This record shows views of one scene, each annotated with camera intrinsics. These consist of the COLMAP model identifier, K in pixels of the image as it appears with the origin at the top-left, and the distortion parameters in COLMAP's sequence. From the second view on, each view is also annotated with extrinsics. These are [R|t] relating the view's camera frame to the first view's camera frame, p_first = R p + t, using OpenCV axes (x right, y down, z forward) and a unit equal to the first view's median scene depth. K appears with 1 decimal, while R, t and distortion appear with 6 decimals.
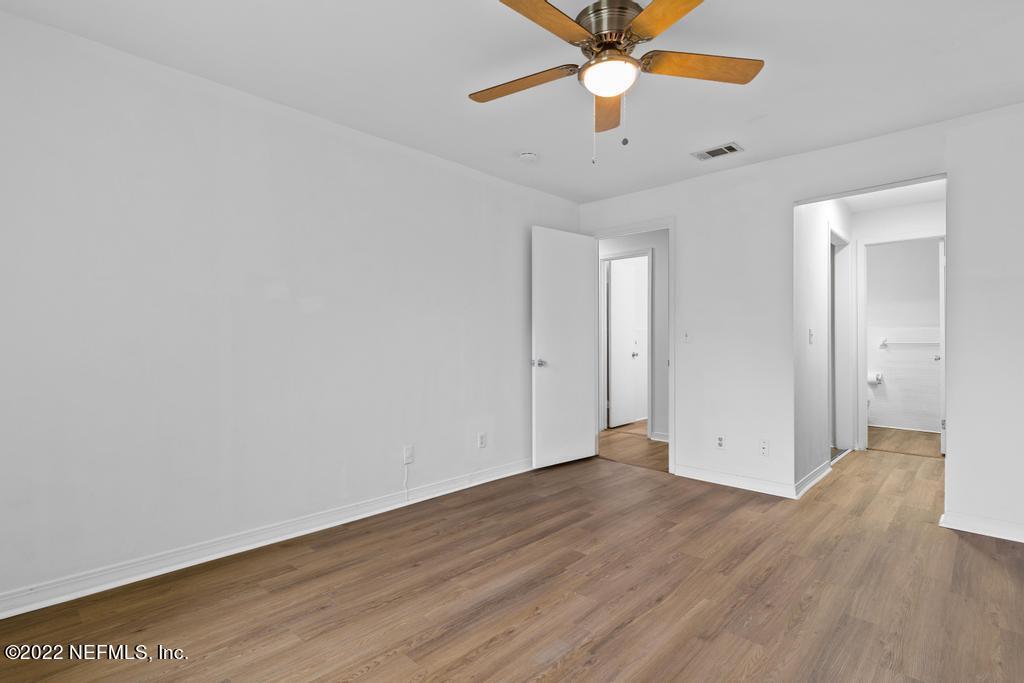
lens RADIAL K [[485.7, 0, 512.0], [0, 485.7, 341.5], [0, 0, 1]] dist [0.002958, 0.000458]
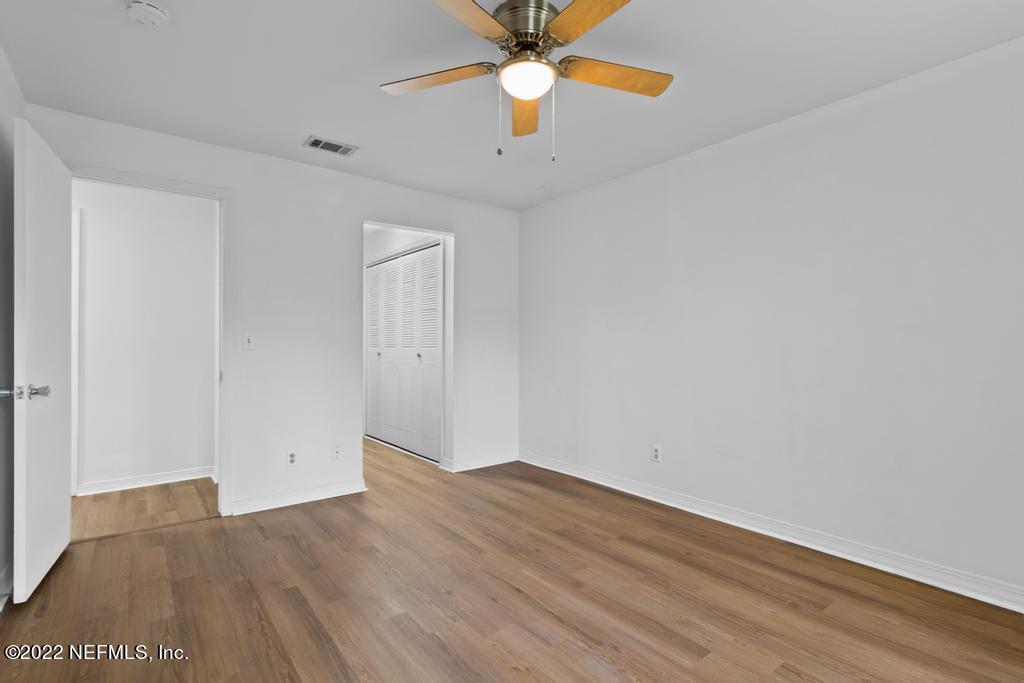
lens RADIAL K [[477.4, 0, 512.0], [0, 477.4, 350.7], [0, 0, 1]] dist [0.004010, 0.000044]
pose [[0.151699, -0.010646, 0.988369, -0.565051], [-0.000832, 0.999940, 0.010898, -0.007792], [-0.988426, -0.002476, 0.151681, 0.655488]]
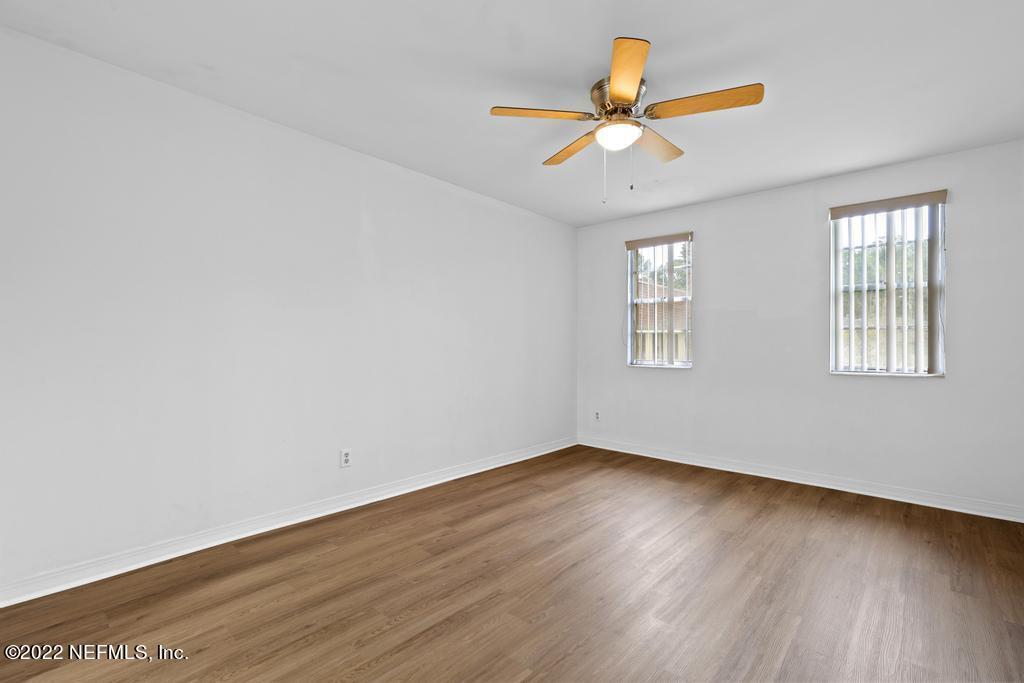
lens RADIAL K [[477.4, 0, 512.0], [0, 477.4, 350.7], [0, 0, 1]] dist [0.004010, 0.000044]
pose [[-0.999182, -0.006903, -0.039845, 0.387928], [-0.007433, 0.999886, 0.013164, 0.000117], [0.039749, 0.013450, -0.999119, 1.643022]]
